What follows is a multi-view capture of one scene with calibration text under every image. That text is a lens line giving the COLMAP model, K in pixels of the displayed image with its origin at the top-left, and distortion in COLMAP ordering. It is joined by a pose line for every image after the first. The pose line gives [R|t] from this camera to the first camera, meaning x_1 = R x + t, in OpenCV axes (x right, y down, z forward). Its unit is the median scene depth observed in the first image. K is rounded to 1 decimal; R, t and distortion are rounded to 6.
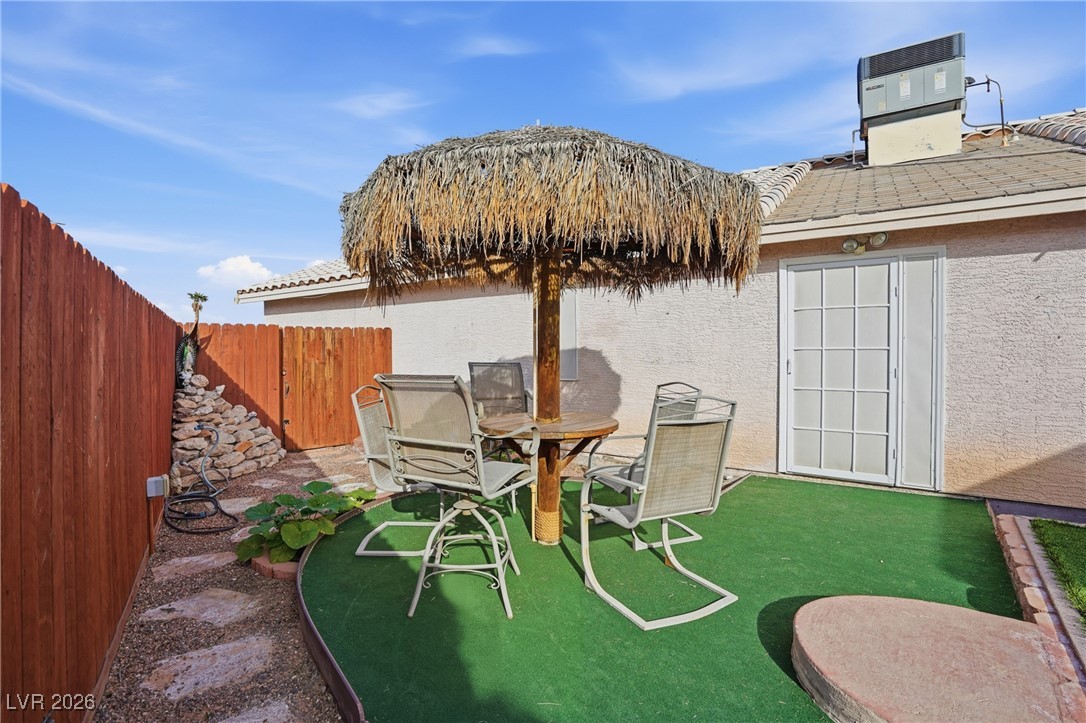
lens RADIAL K [[512.4, 0, 541.3], [0, 512.4, 355.1], [0, 0, 1]] dist [-0.059289, 0.020830]
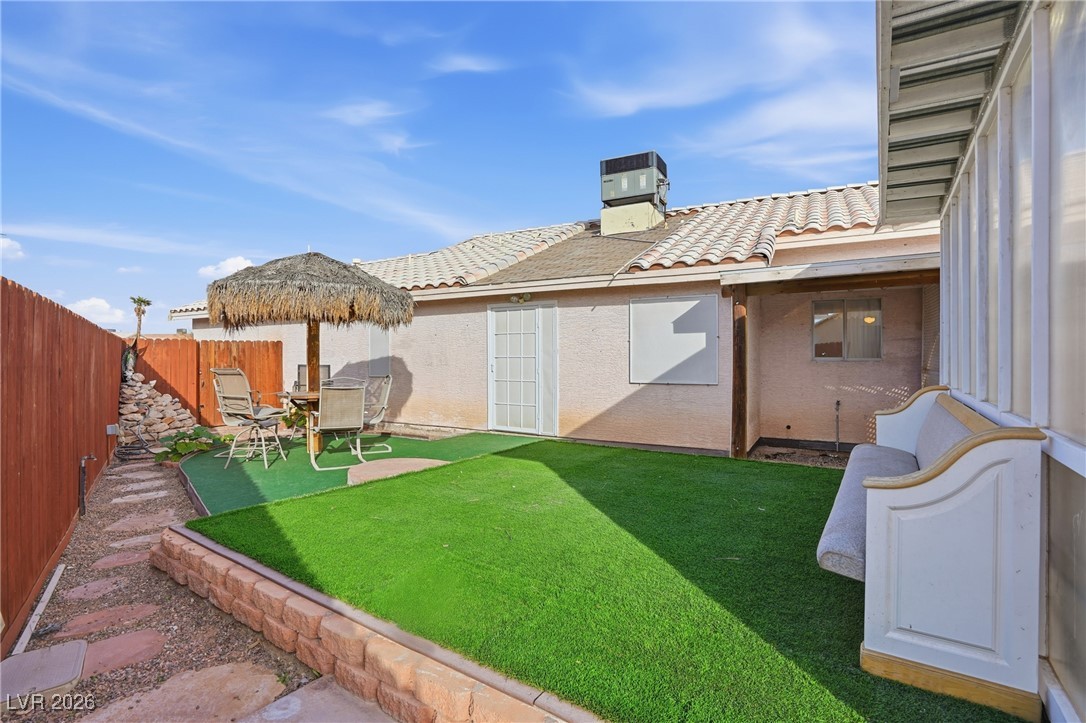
lens RADIAL K [[512.4, 0, 541.3], [0, 512.4, 355.1], [0, 0, 1]] dist [-0.059289, 0.020830]
pose [[0.997077, 0.001525, 0.076390, 0.411102], [-0.000816, 0.999956, -0.009309, -0.002139], [-0.076401, 0.009219, 0.997035, -0.582612]]
